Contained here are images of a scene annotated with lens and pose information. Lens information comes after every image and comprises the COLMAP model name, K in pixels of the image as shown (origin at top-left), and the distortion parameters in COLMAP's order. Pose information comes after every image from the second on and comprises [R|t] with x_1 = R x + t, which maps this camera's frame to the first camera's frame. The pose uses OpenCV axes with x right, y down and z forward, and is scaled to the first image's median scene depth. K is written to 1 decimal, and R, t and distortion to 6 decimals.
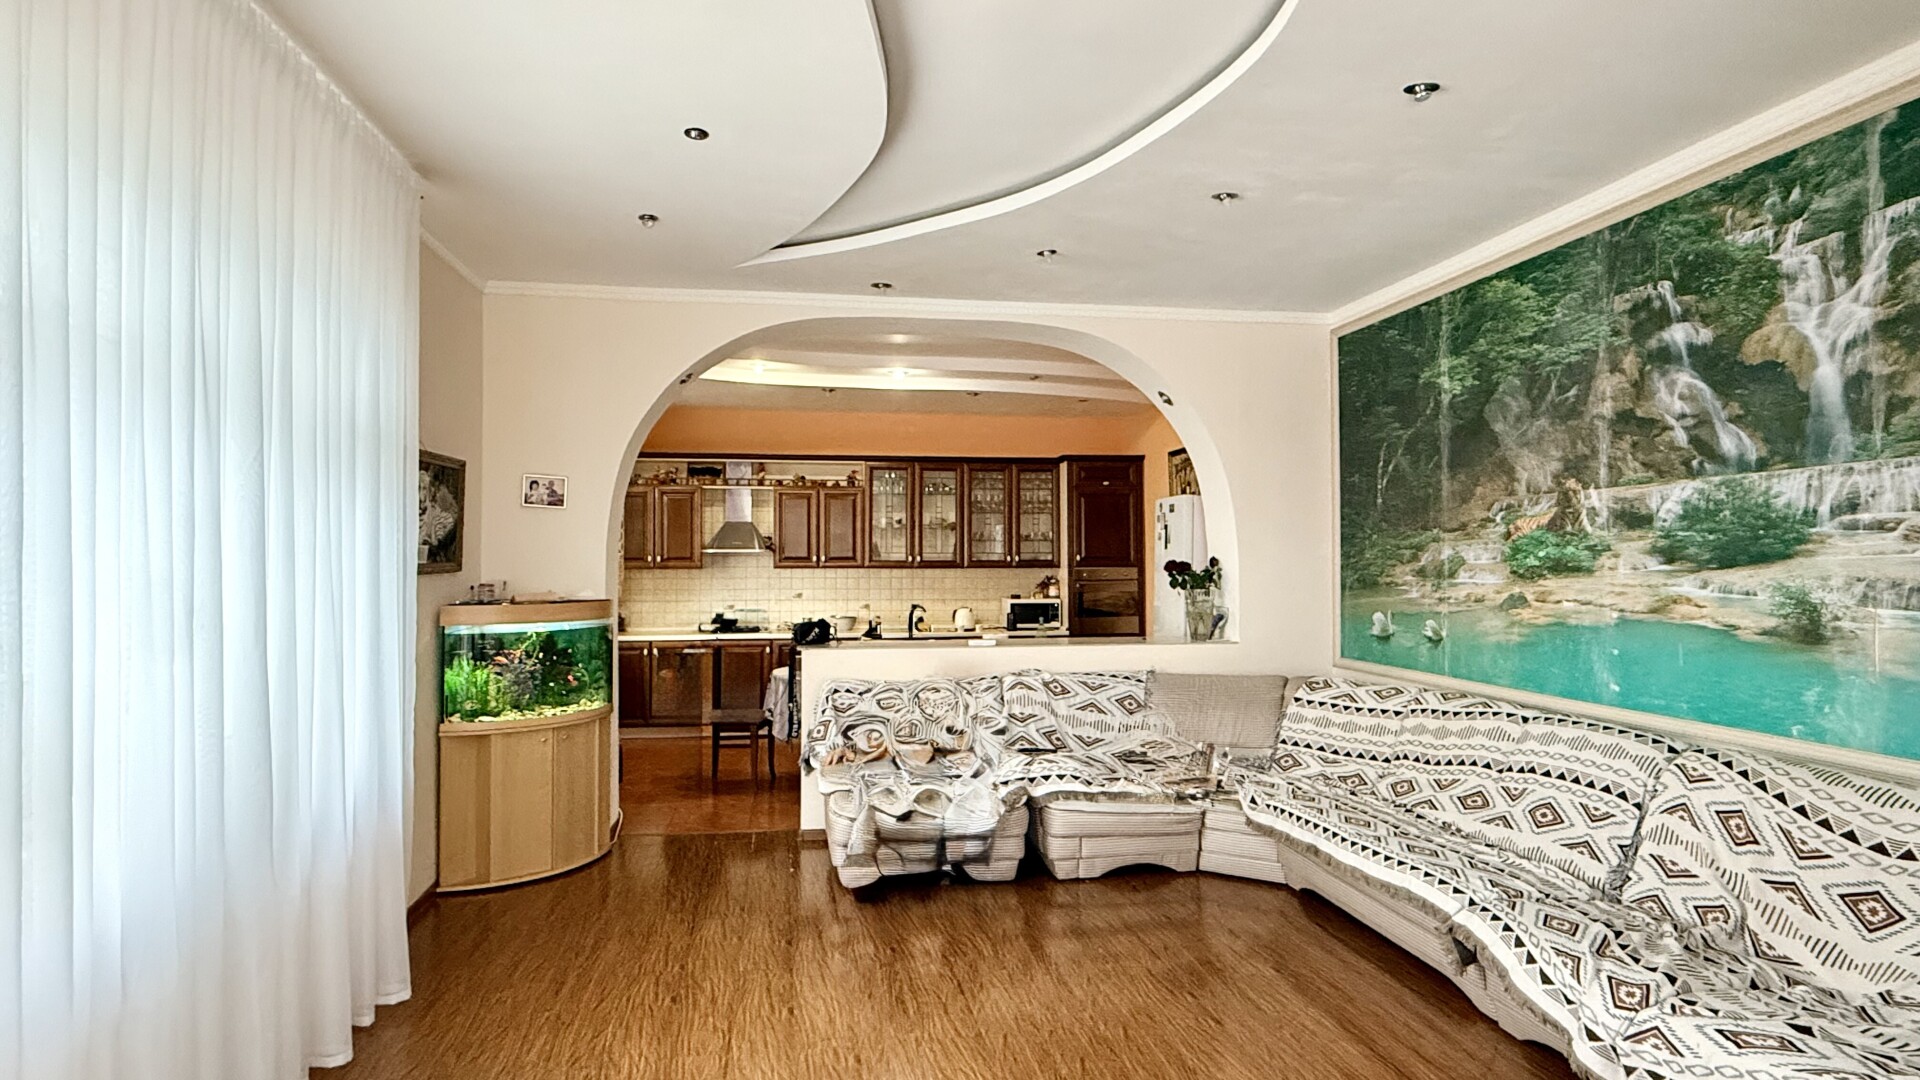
lens RADIAL K [[1039.3, 0, 962.1], [0, 1039.3, 545.2], [0, 0, 1]] dist [0.001100, 0.001354]
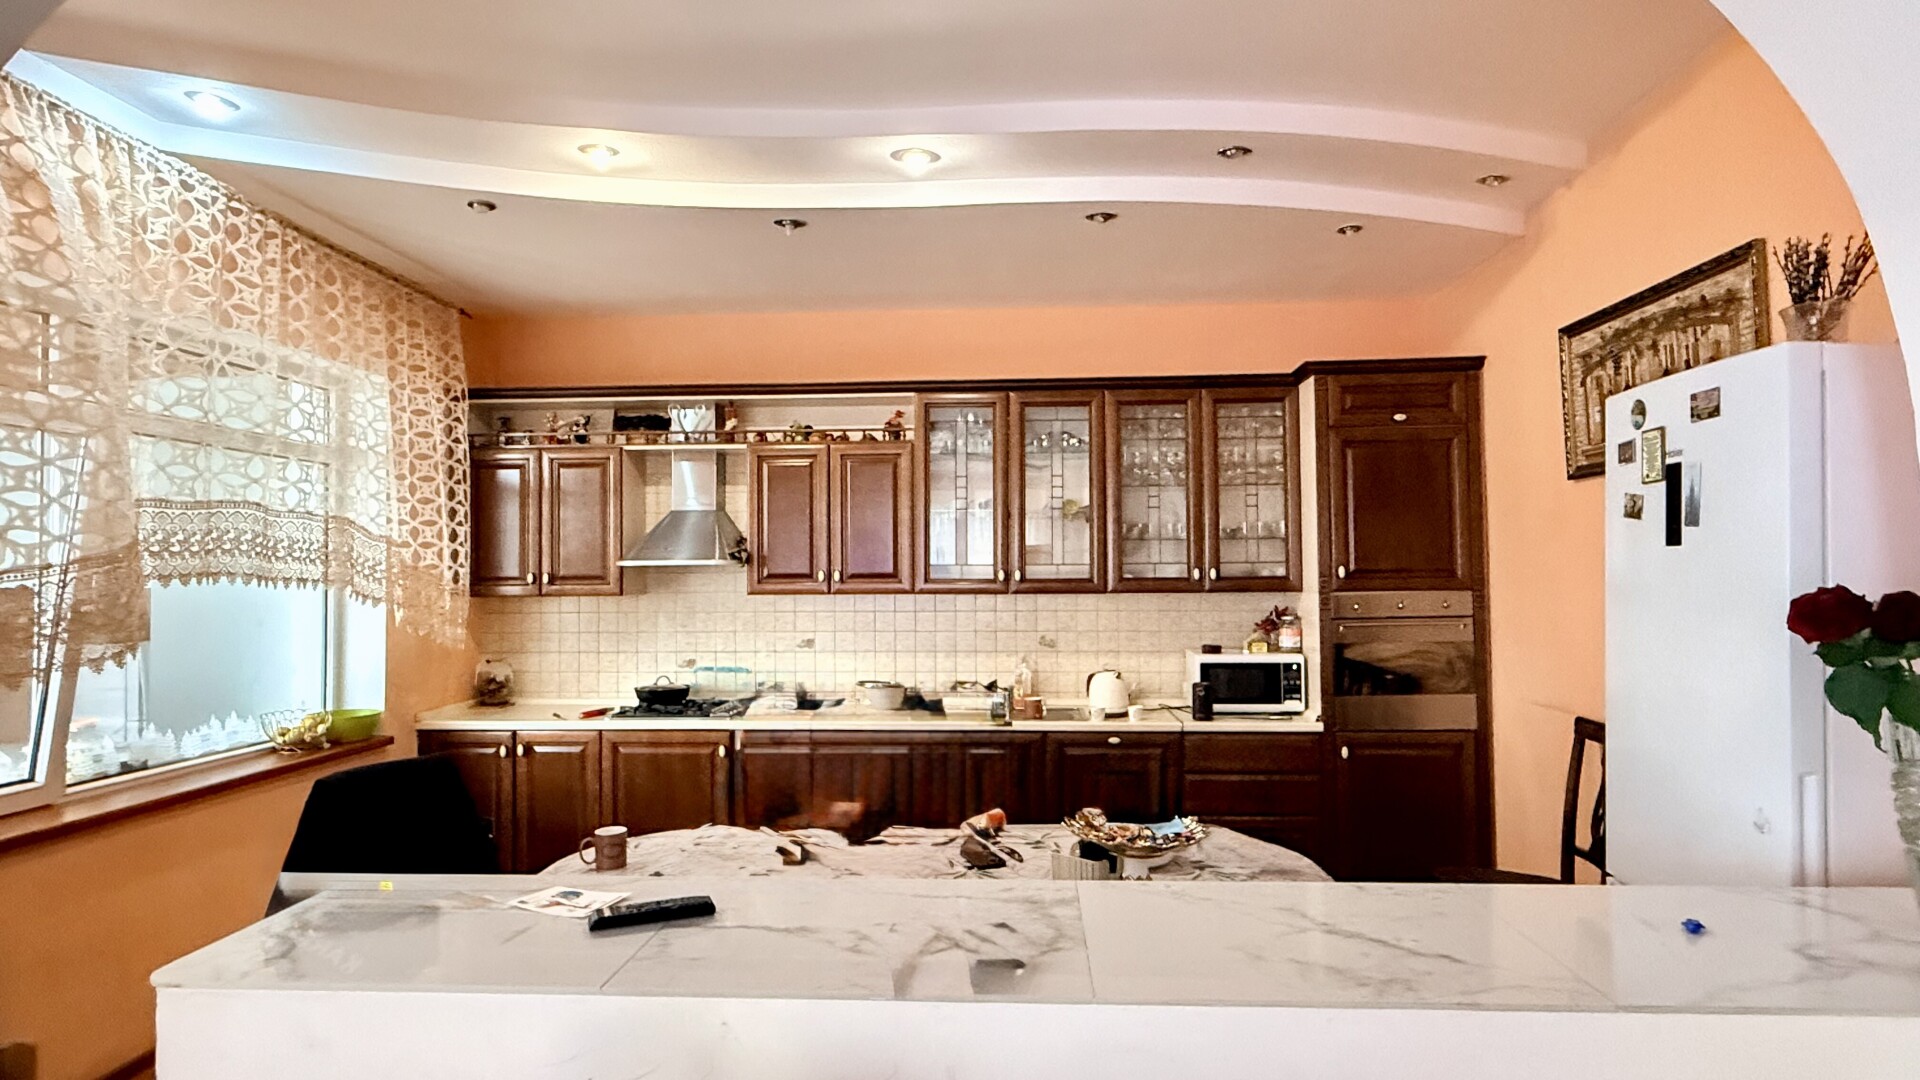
lens RADIAL K [[1039.3, 0, 962.1], [0, 1039.3, 545.2], [0, 0, 1]] dist [0.001100, 0.001354]
pose [[0.976124, -0.011139, -0.216929, 0.094715], [0.008660, 0.999886, -0.012377, 0.008661], [0.217042, 0.010203, 0.976109, 1.041678]]
